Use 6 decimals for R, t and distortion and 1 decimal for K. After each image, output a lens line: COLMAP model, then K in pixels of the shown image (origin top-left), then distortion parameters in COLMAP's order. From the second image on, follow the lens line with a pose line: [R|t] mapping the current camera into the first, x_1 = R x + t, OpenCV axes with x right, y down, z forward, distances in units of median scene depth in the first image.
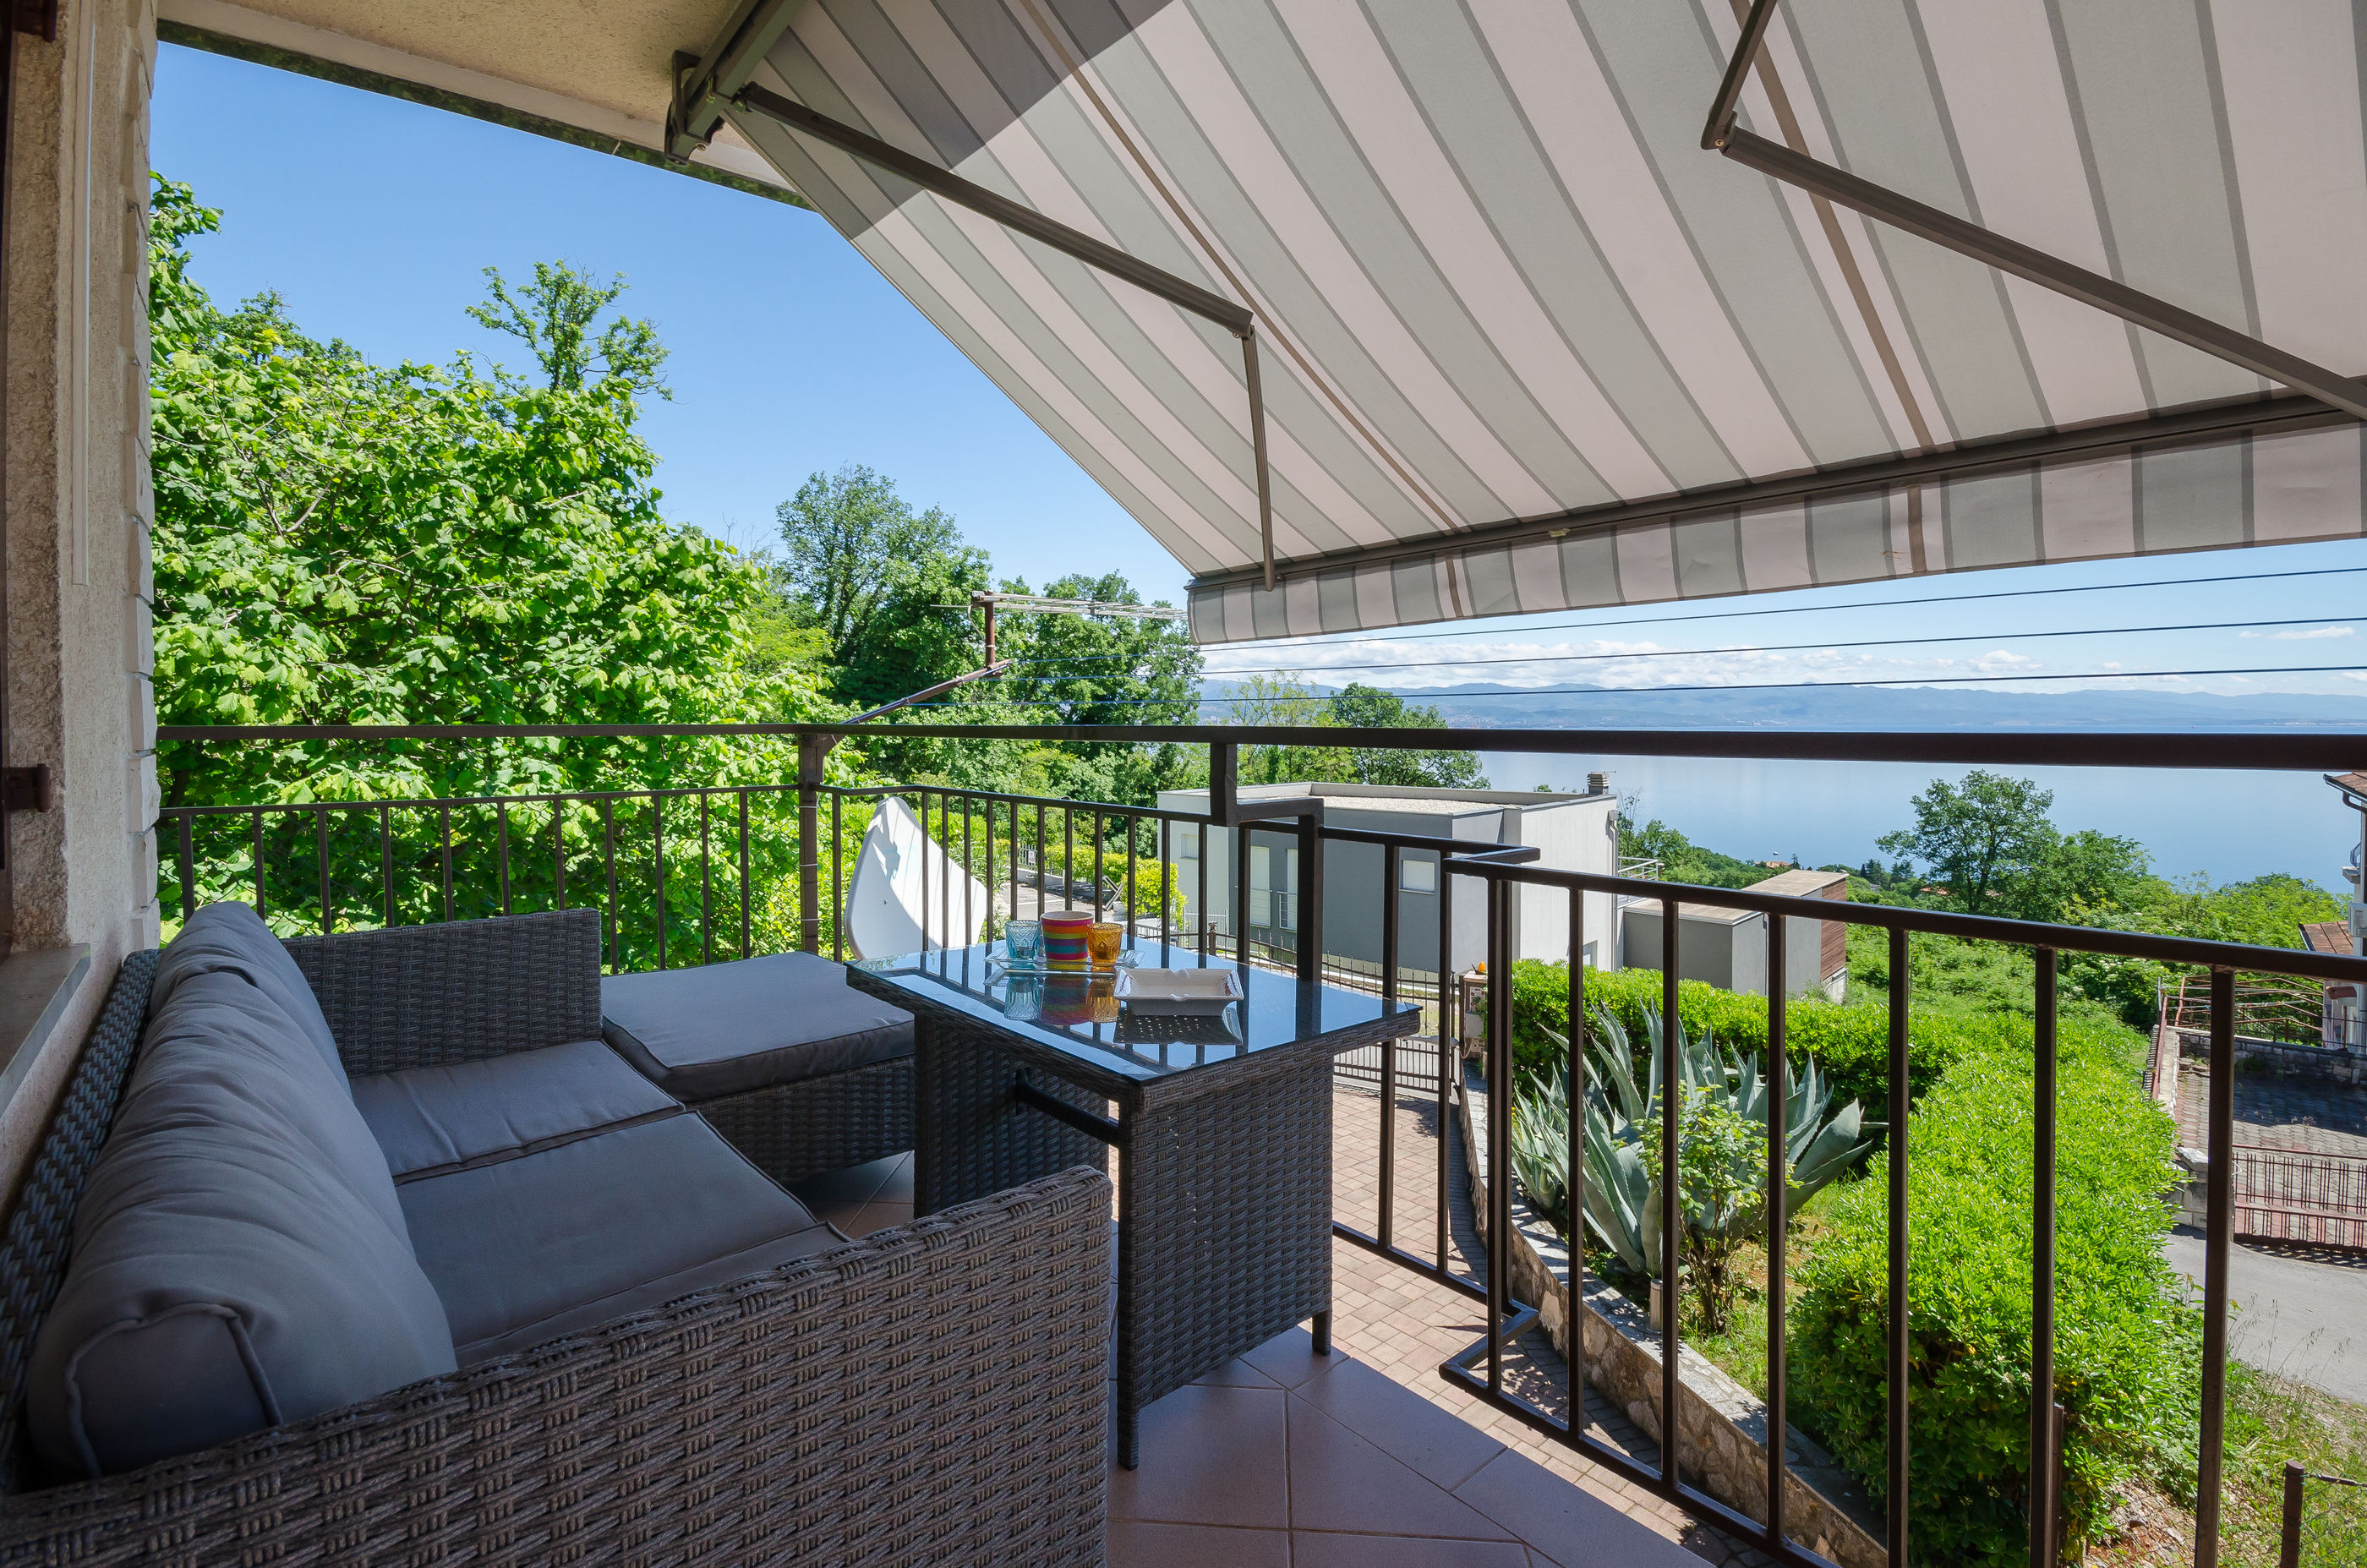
lens RADIAL K [[1059.6, 0, 1179.9], [0, 1059.6, 773.1], [0, 0, 1]] dist [0.016933, -0.000445]
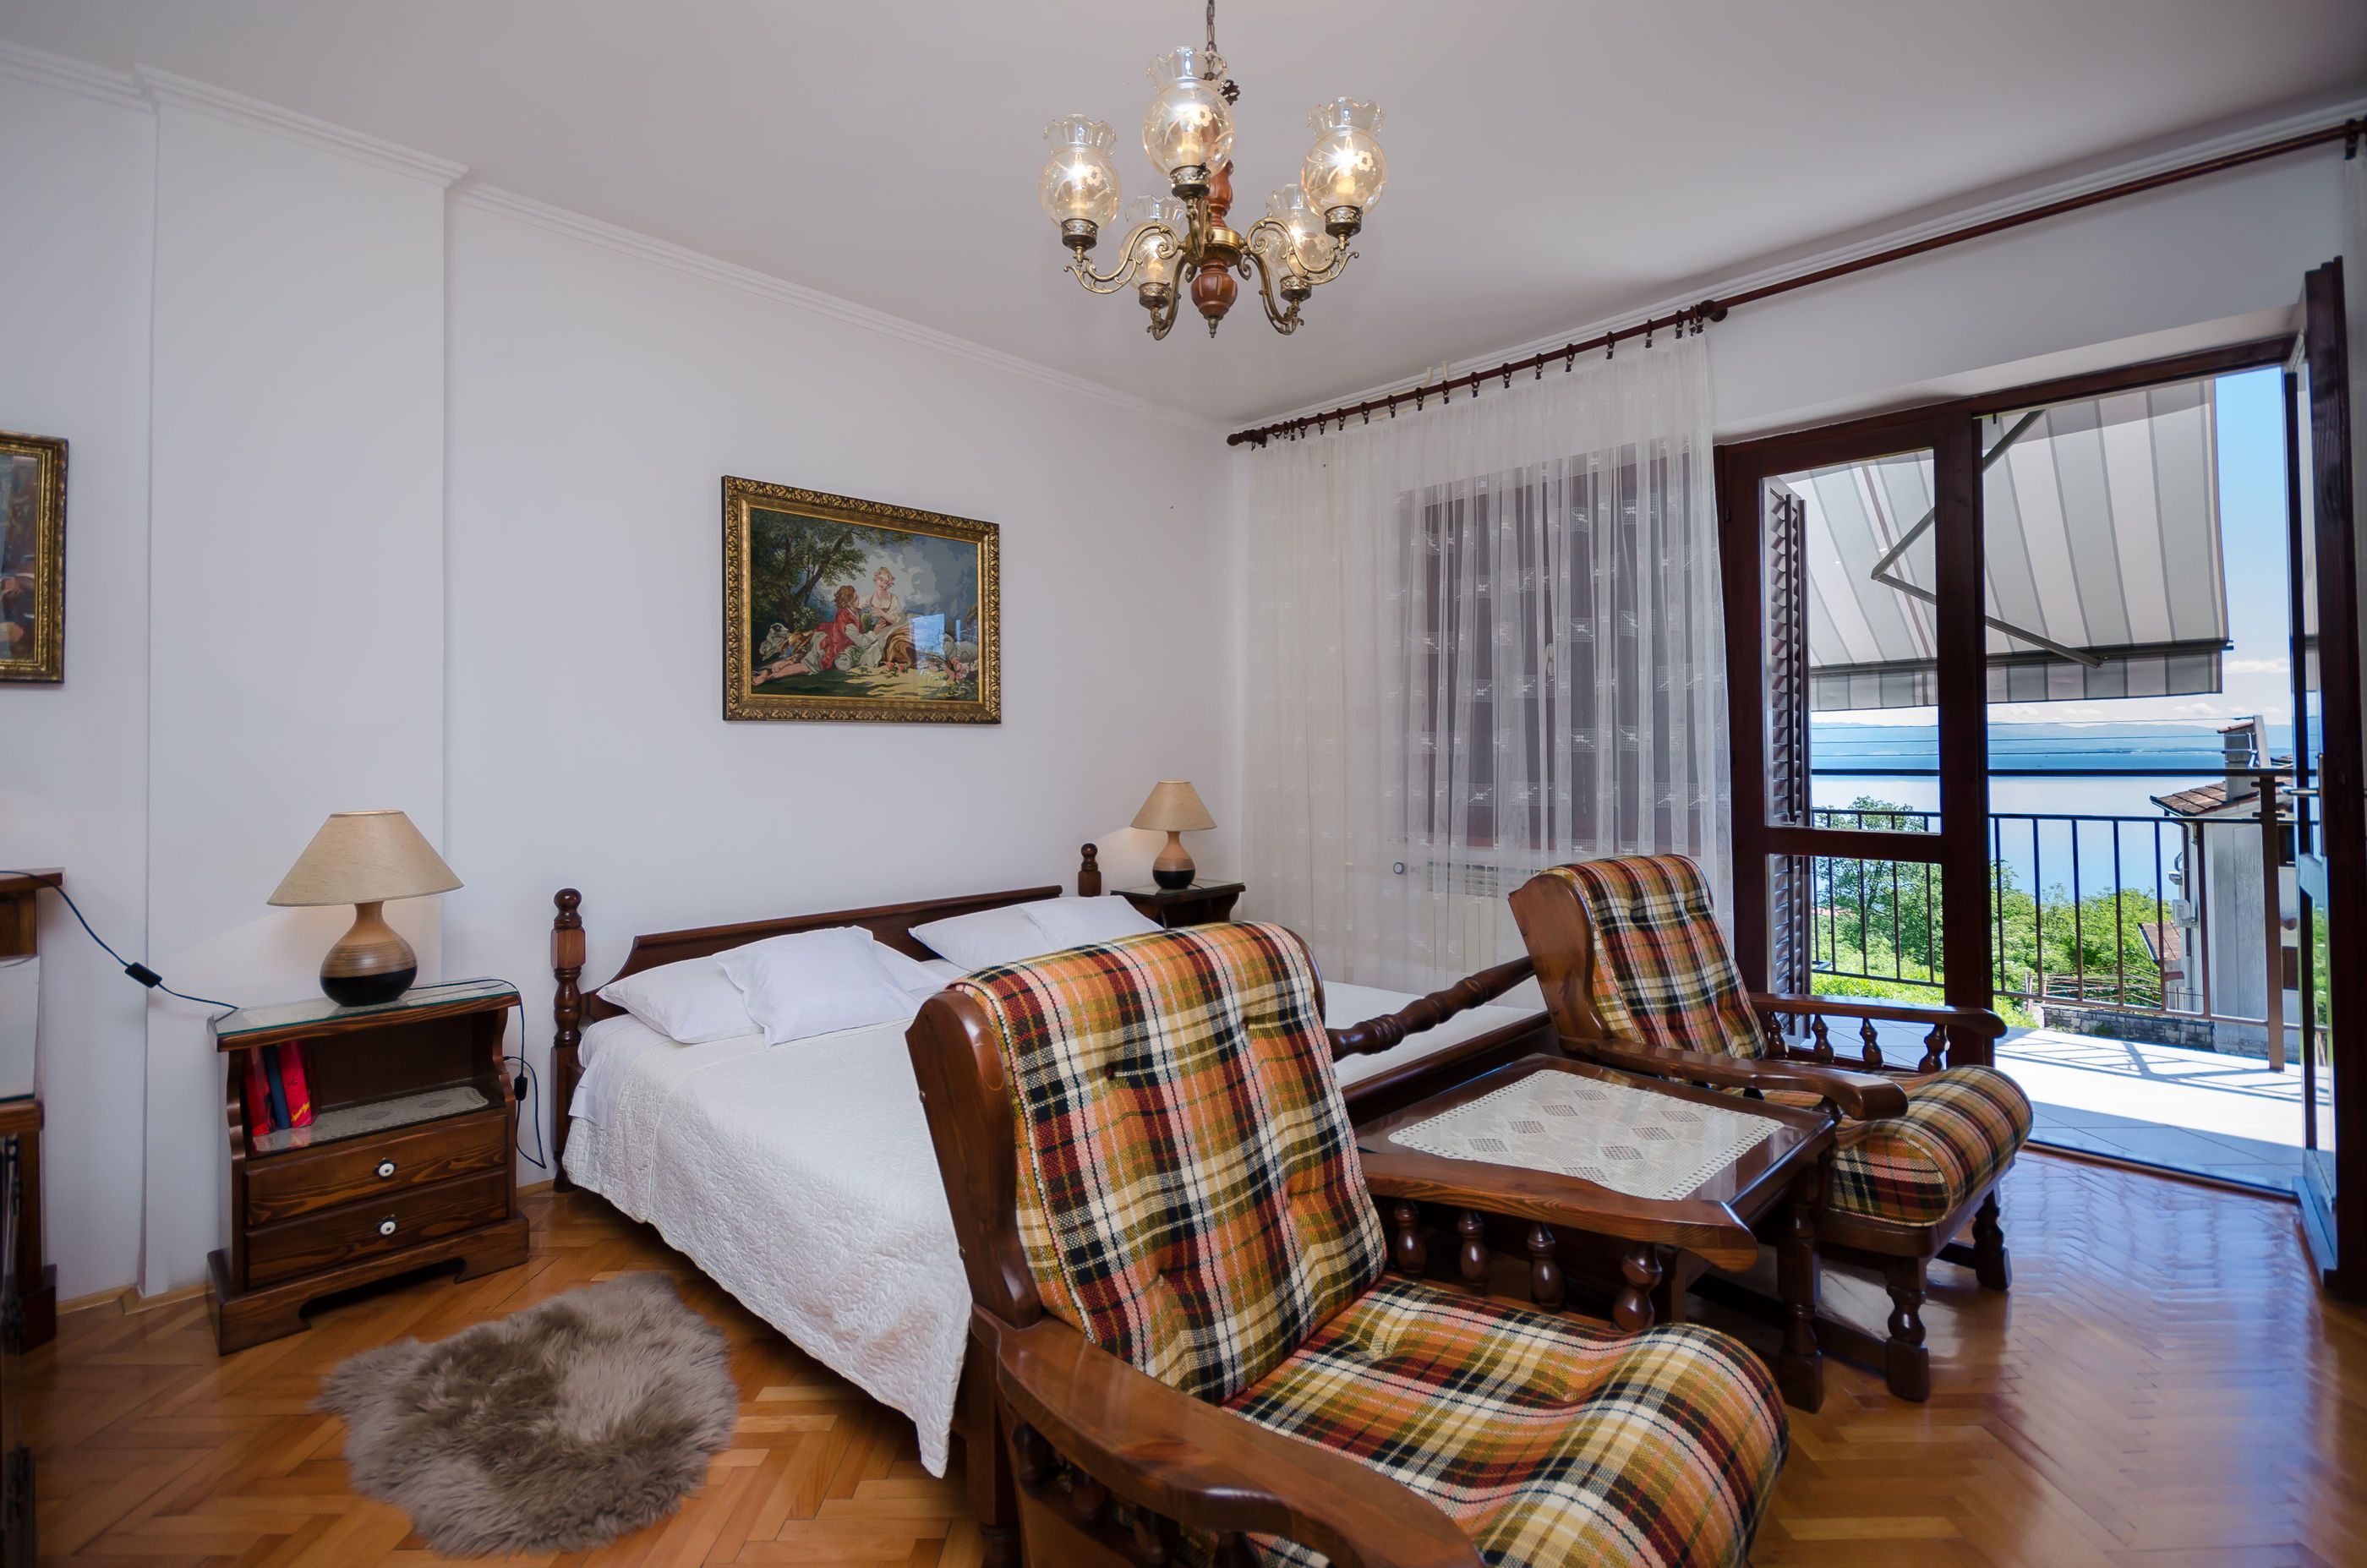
lens RADIAL K [[1059.6, 0, 1186.9], [0, 1059.6, 780.7], [0, 0, 1]] dist [0.016933, -0.000445]
pose [[0.997250, -0.000454, 0.074110, -1.217980], [0.001667, 0.999866, -0.016311, 0.026789], [-0.074093, 0.016390, 0.997117, -1.360209]]
